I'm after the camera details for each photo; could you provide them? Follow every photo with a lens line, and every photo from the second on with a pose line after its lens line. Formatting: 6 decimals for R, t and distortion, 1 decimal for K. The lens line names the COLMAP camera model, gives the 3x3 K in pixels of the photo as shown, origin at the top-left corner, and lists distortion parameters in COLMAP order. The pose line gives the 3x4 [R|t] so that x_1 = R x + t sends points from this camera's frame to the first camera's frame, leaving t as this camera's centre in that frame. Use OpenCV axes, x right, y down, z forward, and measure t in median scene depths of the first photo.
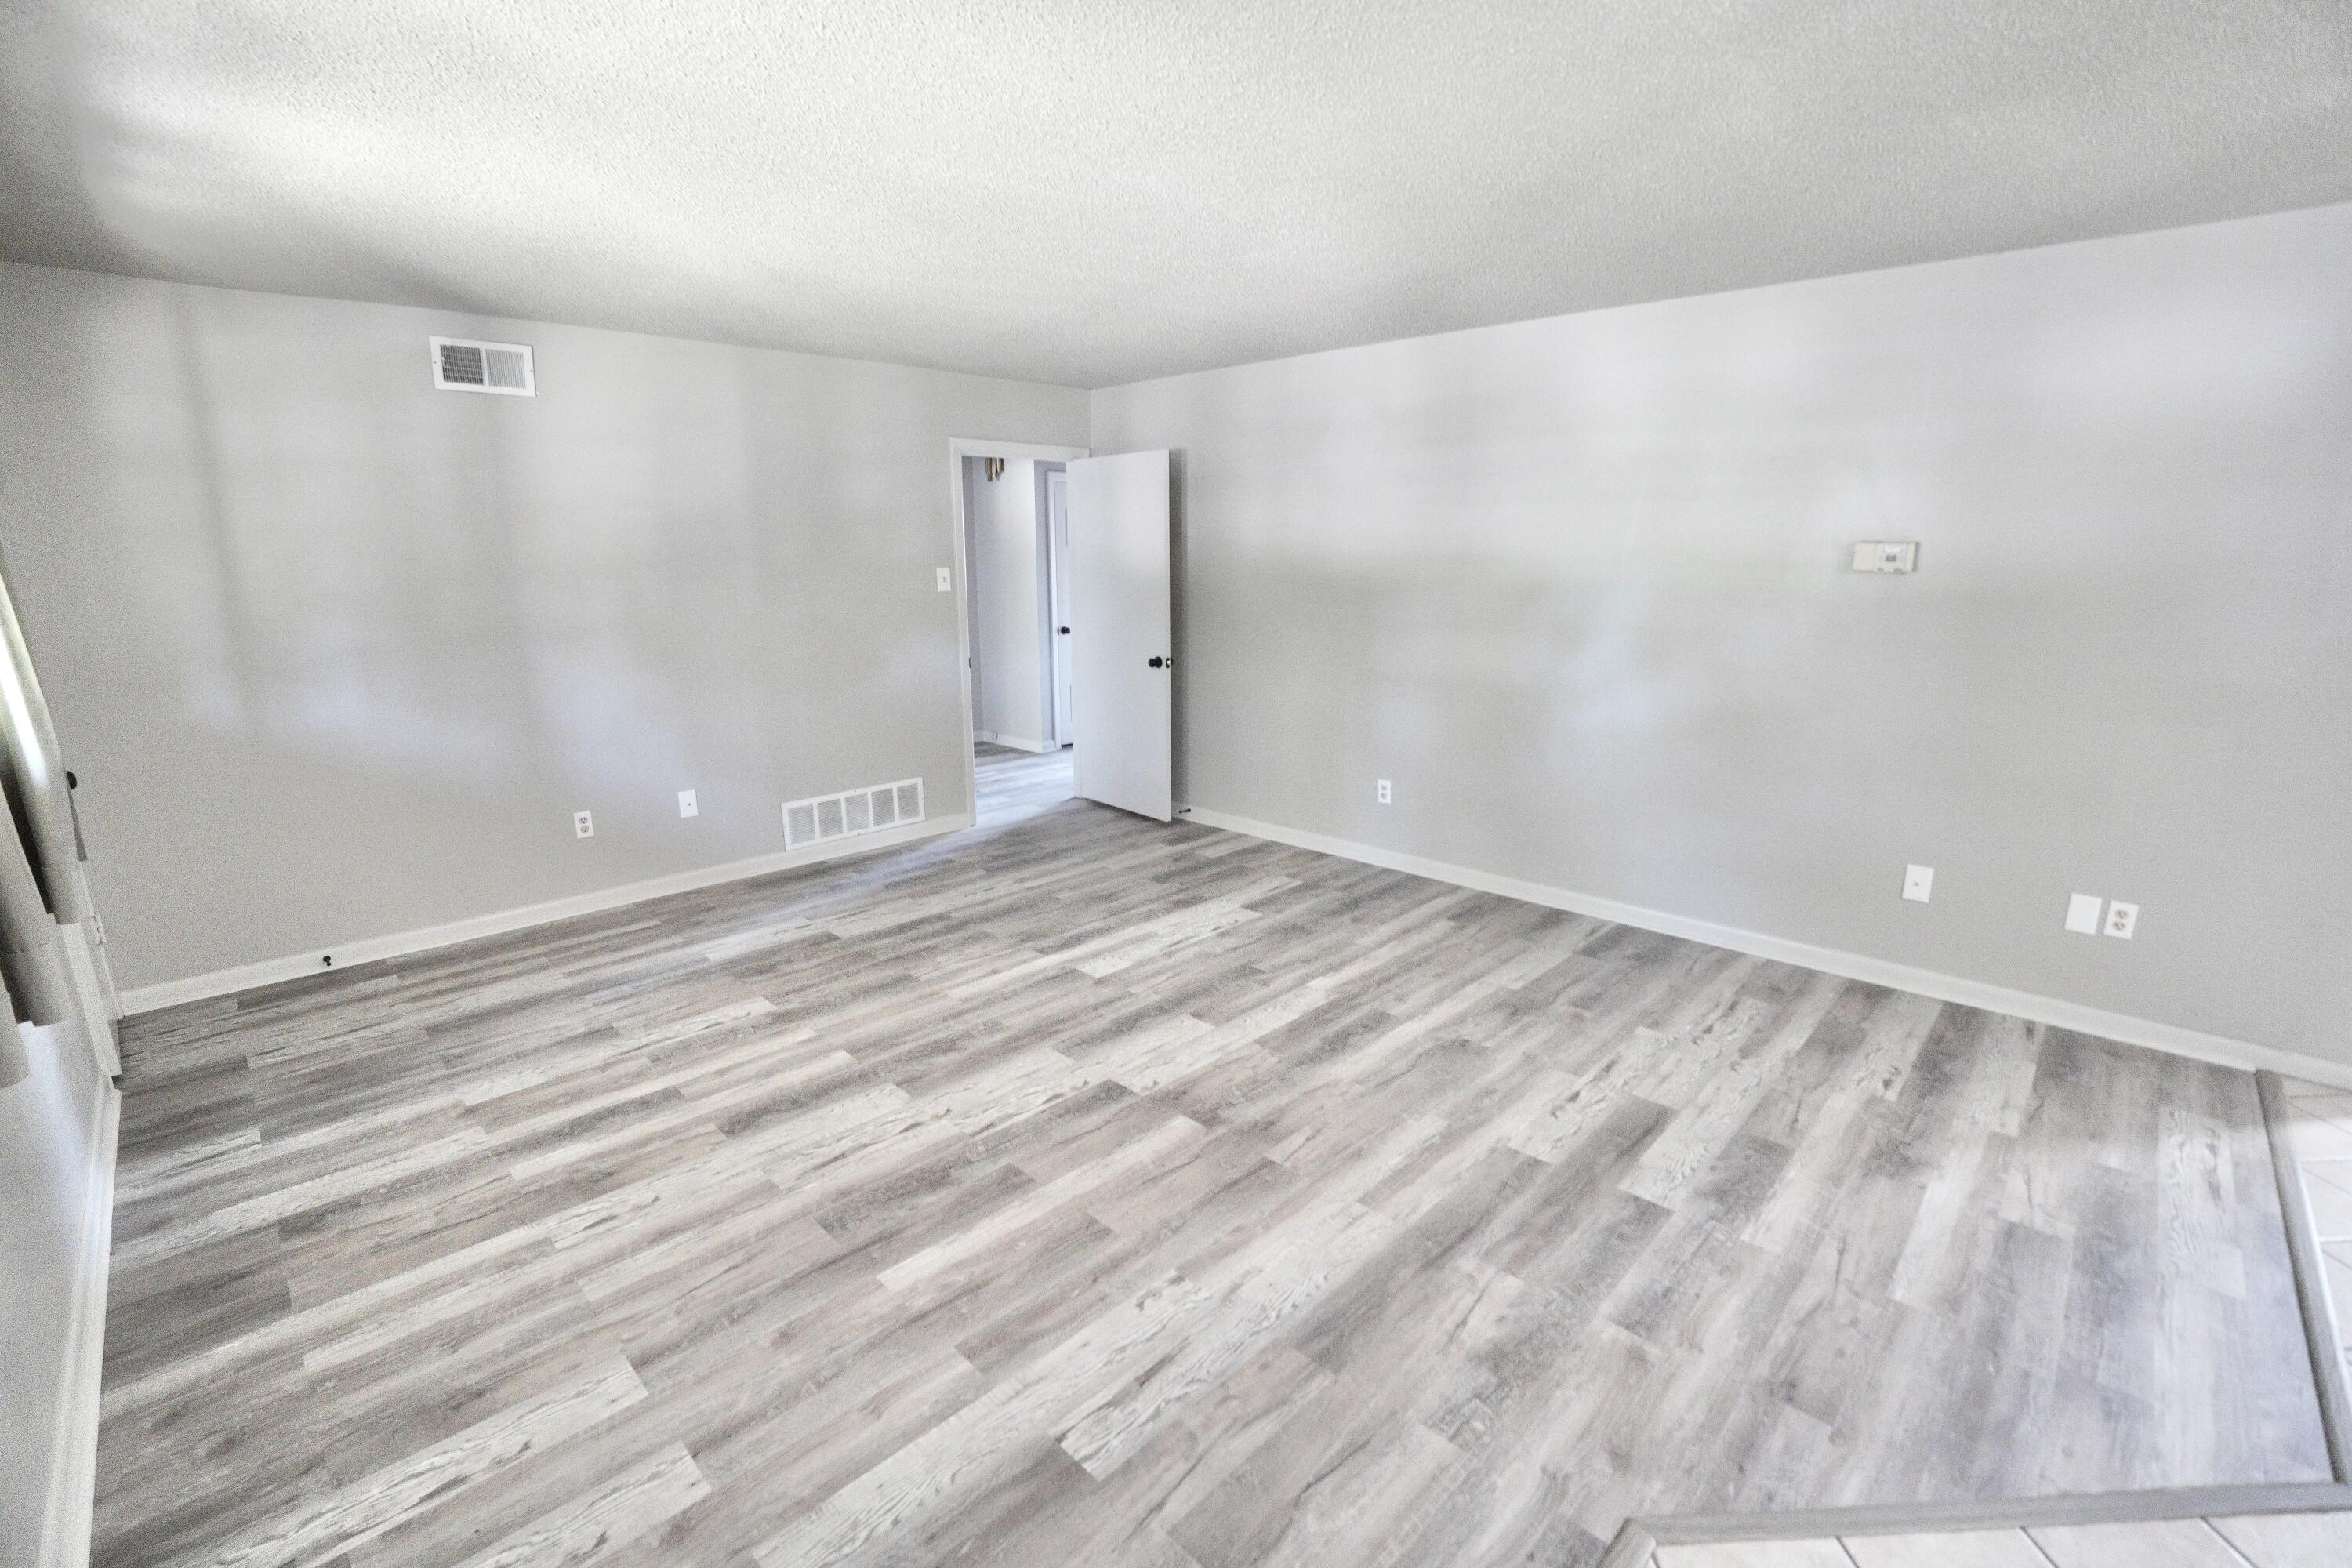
lens RADIAL K [[1019.3, 0, 1189.4], [0, 1019.3, 782.4], [0, 0, 1]] dist [-0.051426, 0.007161]
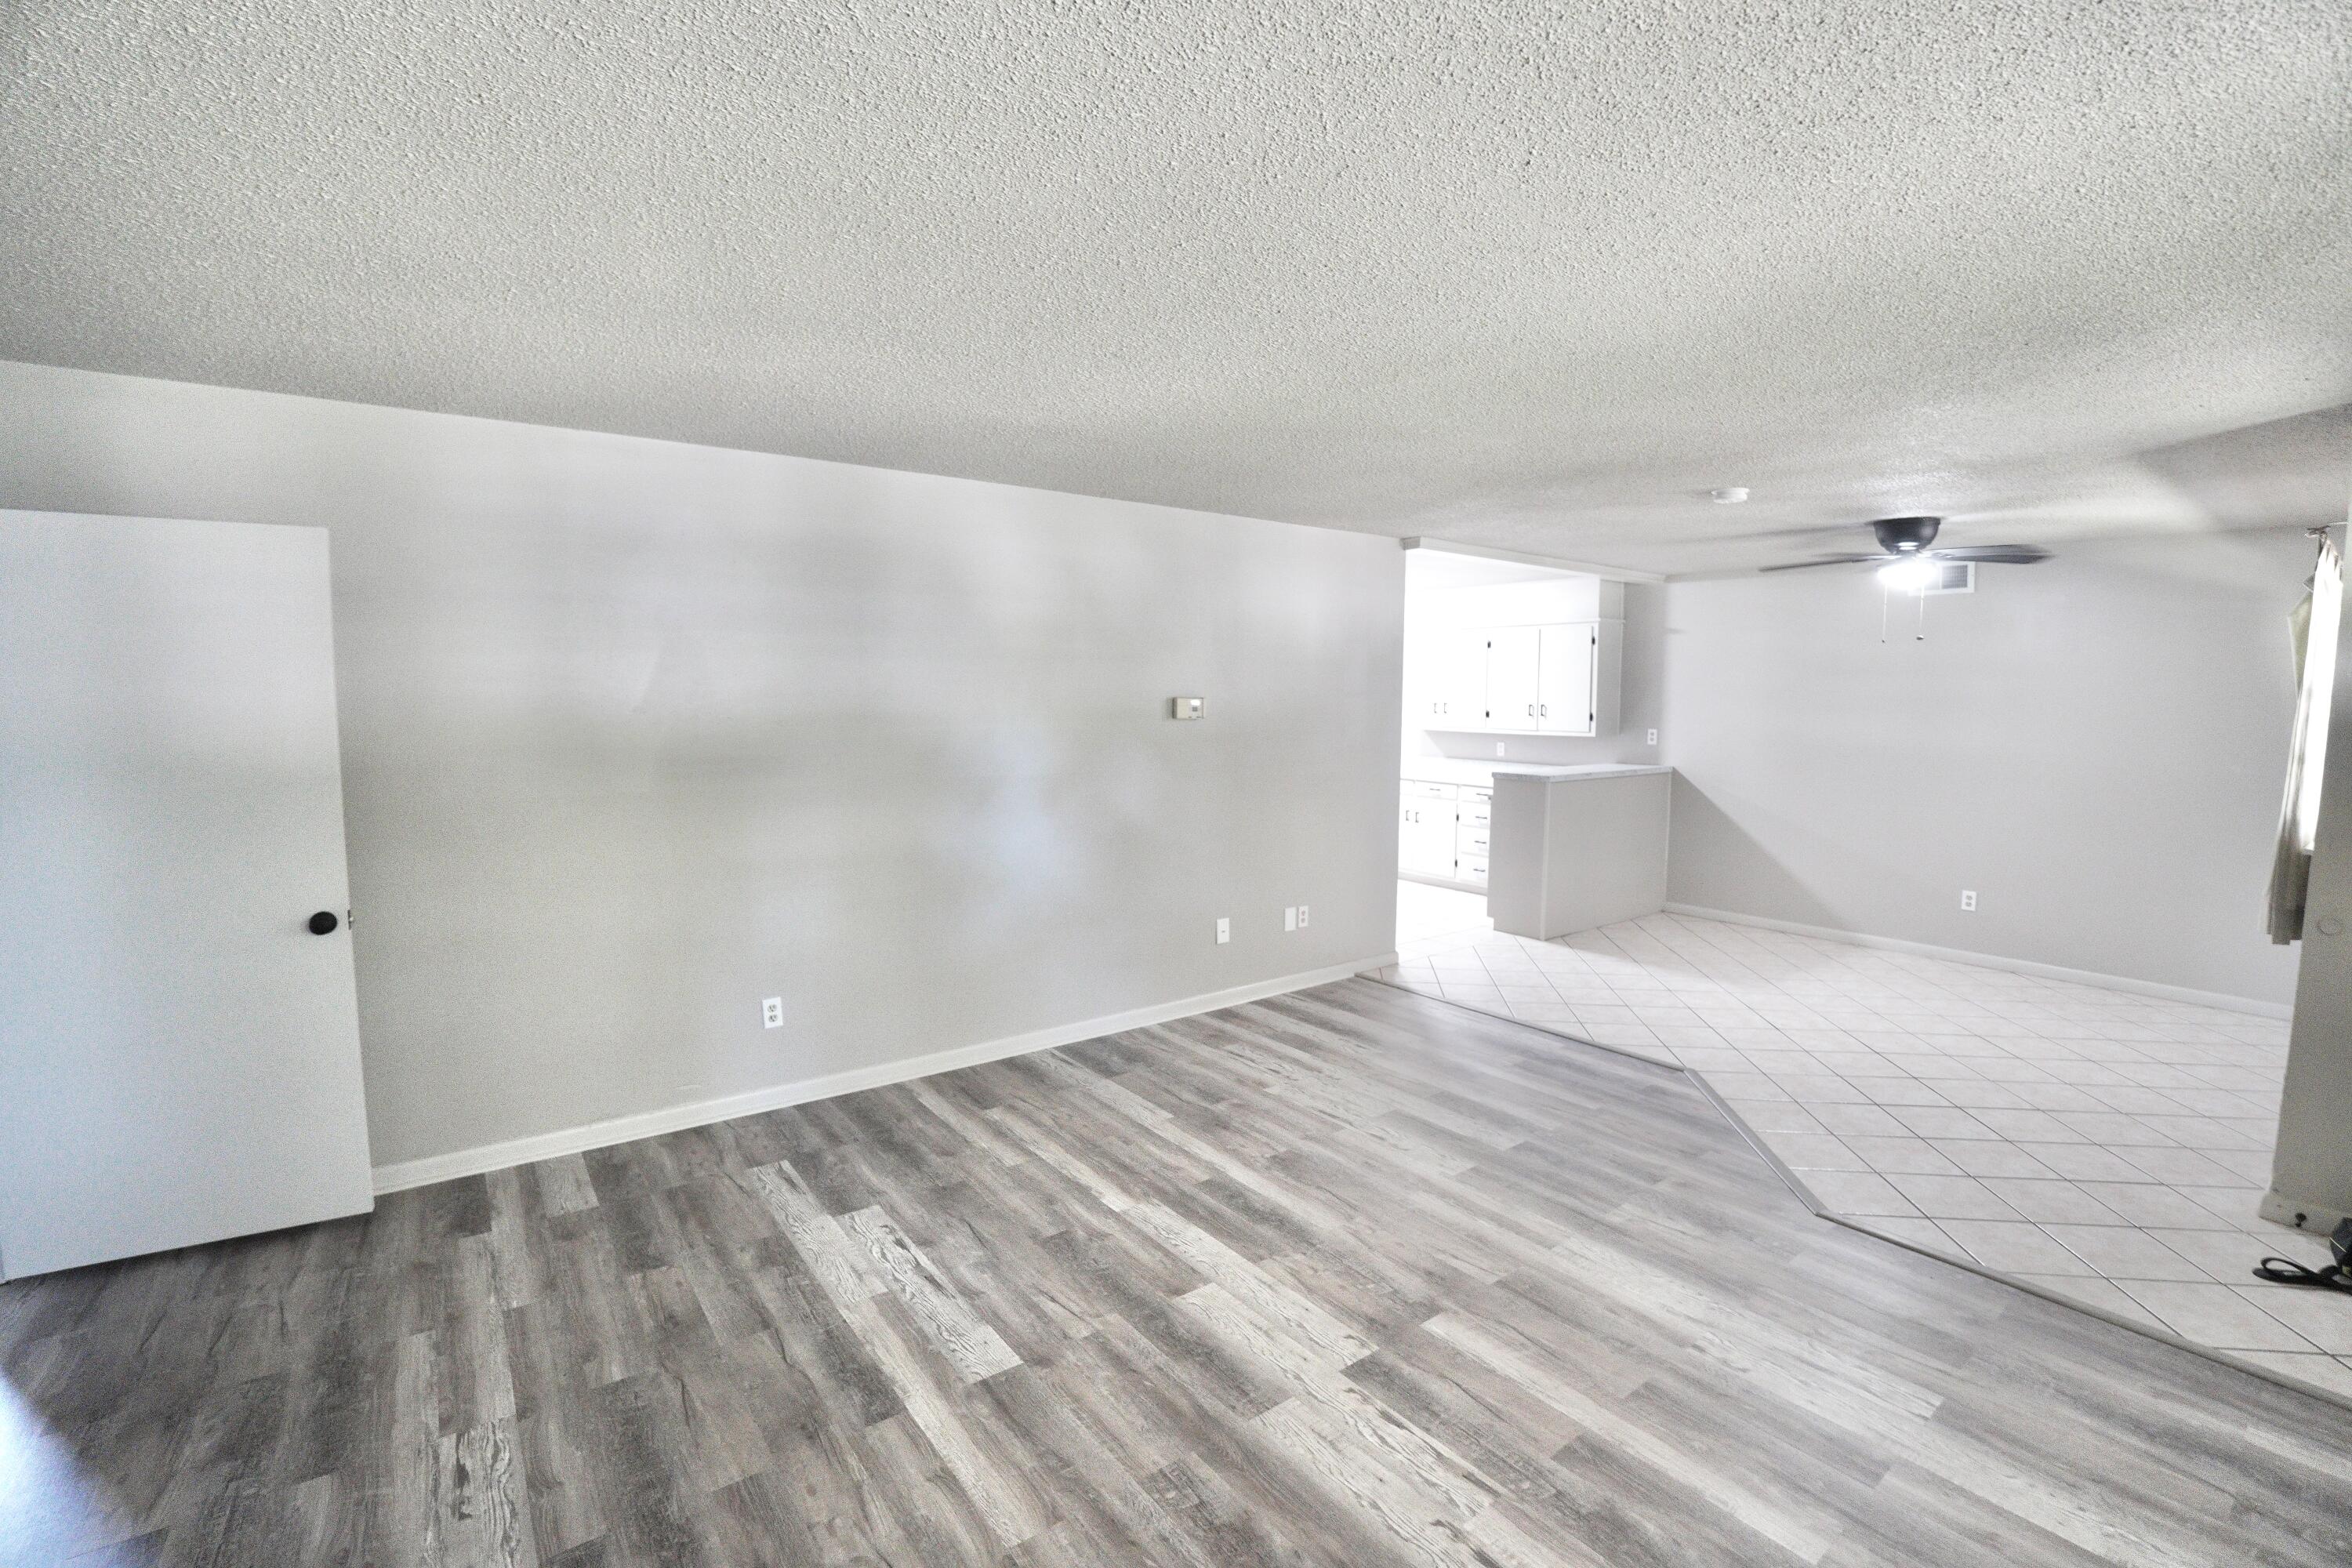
lens RADIAL K [[1019.3, 0, 1179.8], [0, 1019.3, 771.2], [0, 0, 1]] dist [-0.051426, 0.007161]
pose [[0.163799, -0.068320, 0.984125, -0.699480], [0.208607, 0.977438, 0.033135, -0.182616], [-0.964185, 0.199868, 0.174355, 0.744009]]
